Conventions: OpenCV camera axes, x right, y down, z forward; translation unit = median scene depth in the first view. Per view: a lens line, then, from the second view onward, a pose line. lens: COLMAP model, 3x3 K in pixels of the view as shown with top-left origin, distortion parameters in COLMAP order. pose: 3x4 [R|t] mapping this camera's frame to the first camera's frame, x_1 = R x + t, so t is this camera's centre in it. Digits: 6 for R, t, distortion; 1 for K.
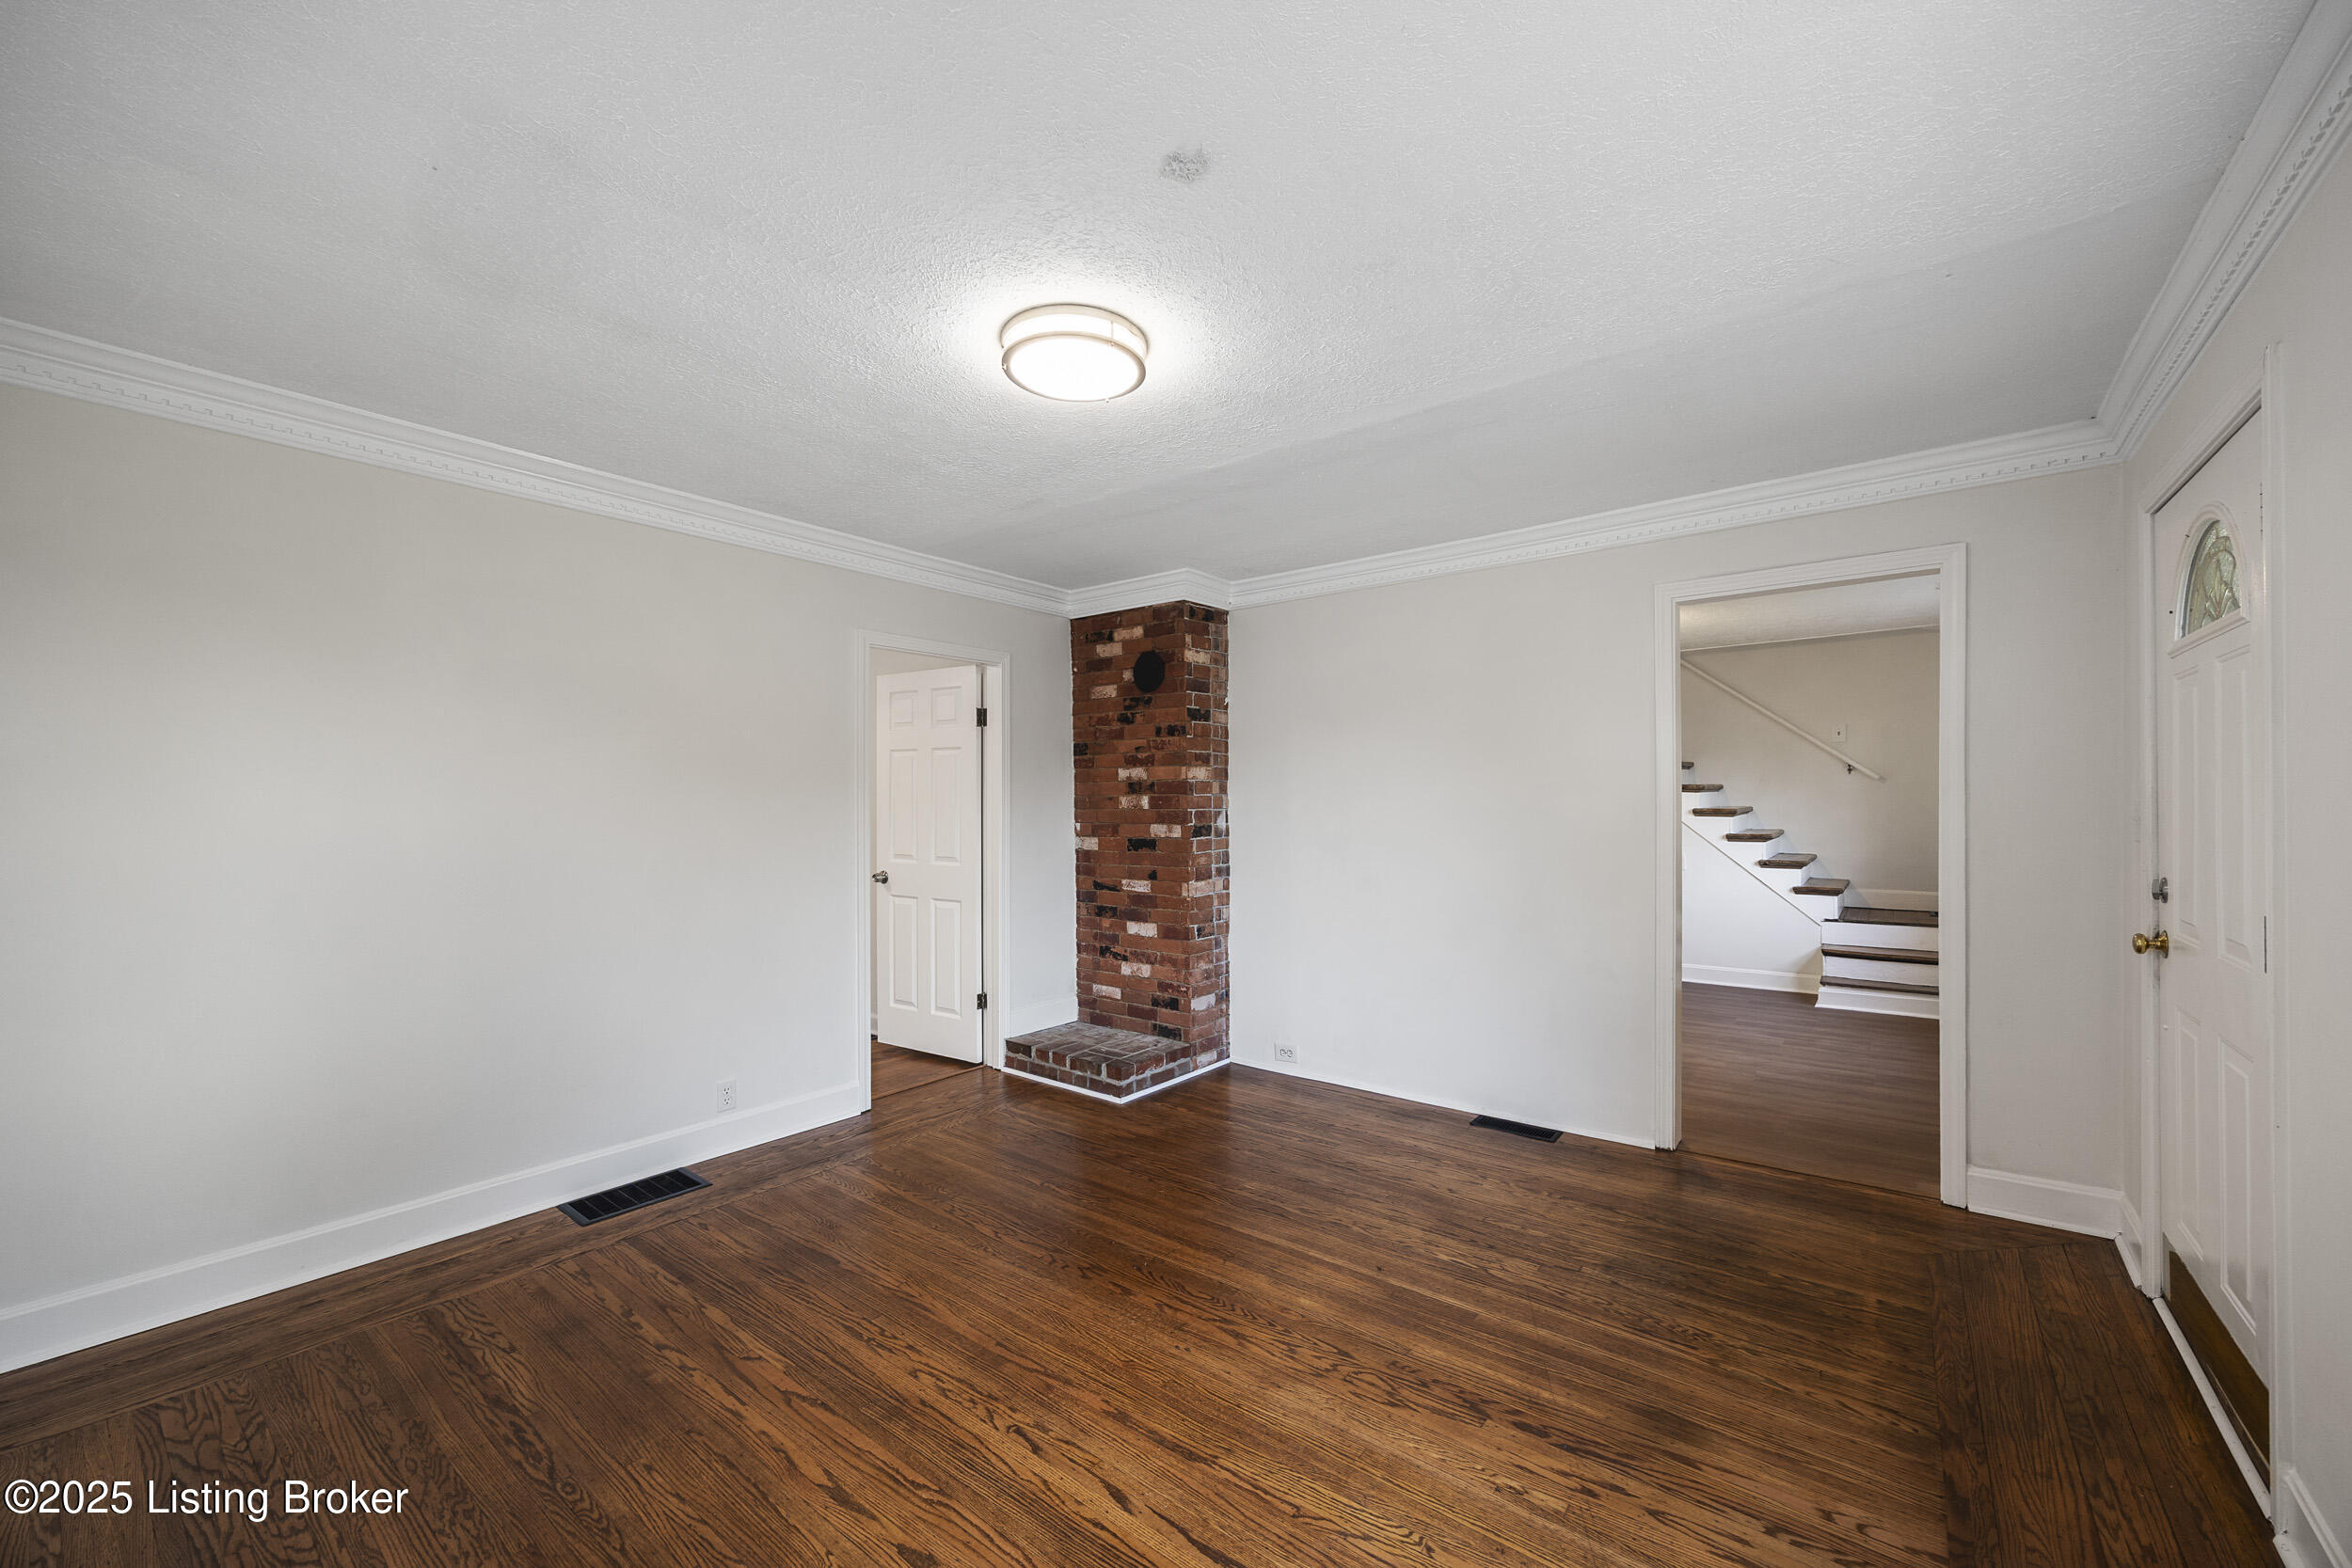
lens RADIAL K [[897.9, 0, 1184.2], [0, 897.9, 794.2], [0, 0, 1]] dist [0.000624, 0.000086]
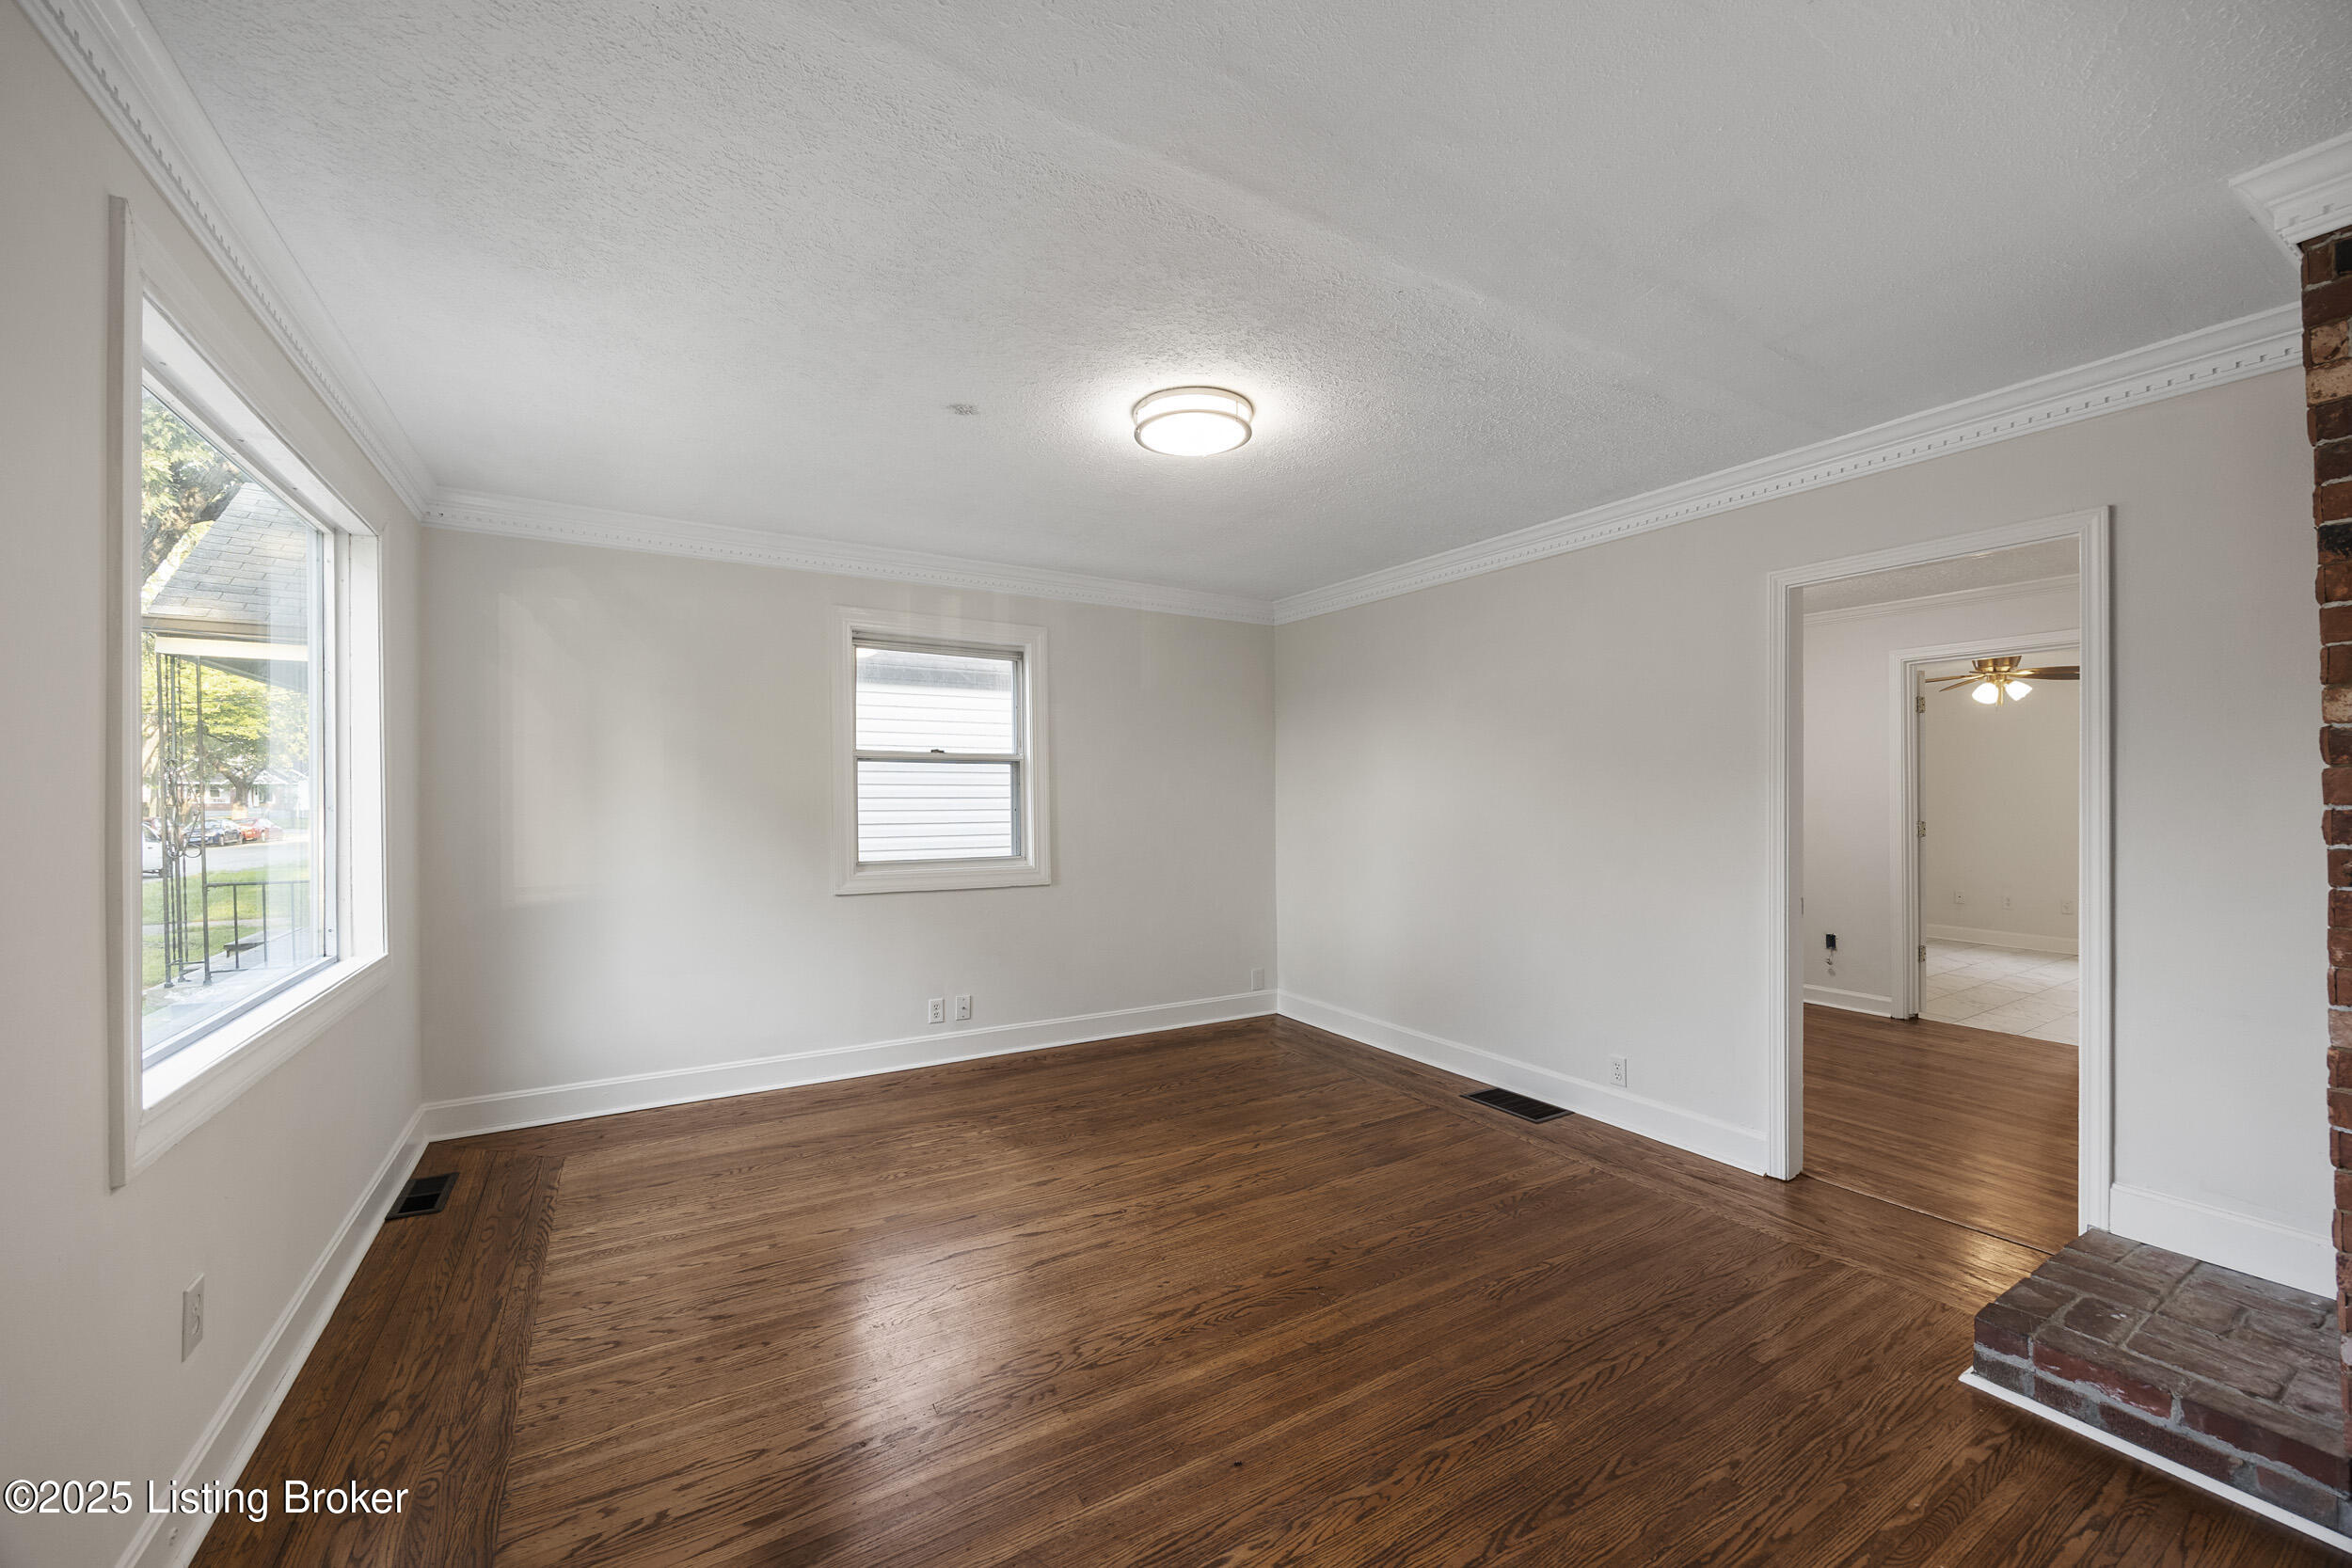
lens RADIAL K [[897.9, 0, 1184.2], [0, 897.9, 794.2], [0, 0, 1]] dist [0.000624, 0.000086]
pose [[-0.339238, 0.001977, -0.940699, 0.920201], [0.014414, 0.999891, -0.003097, 0.010439], [0.940590, -0.014610, -0.339229, 1.250864]]
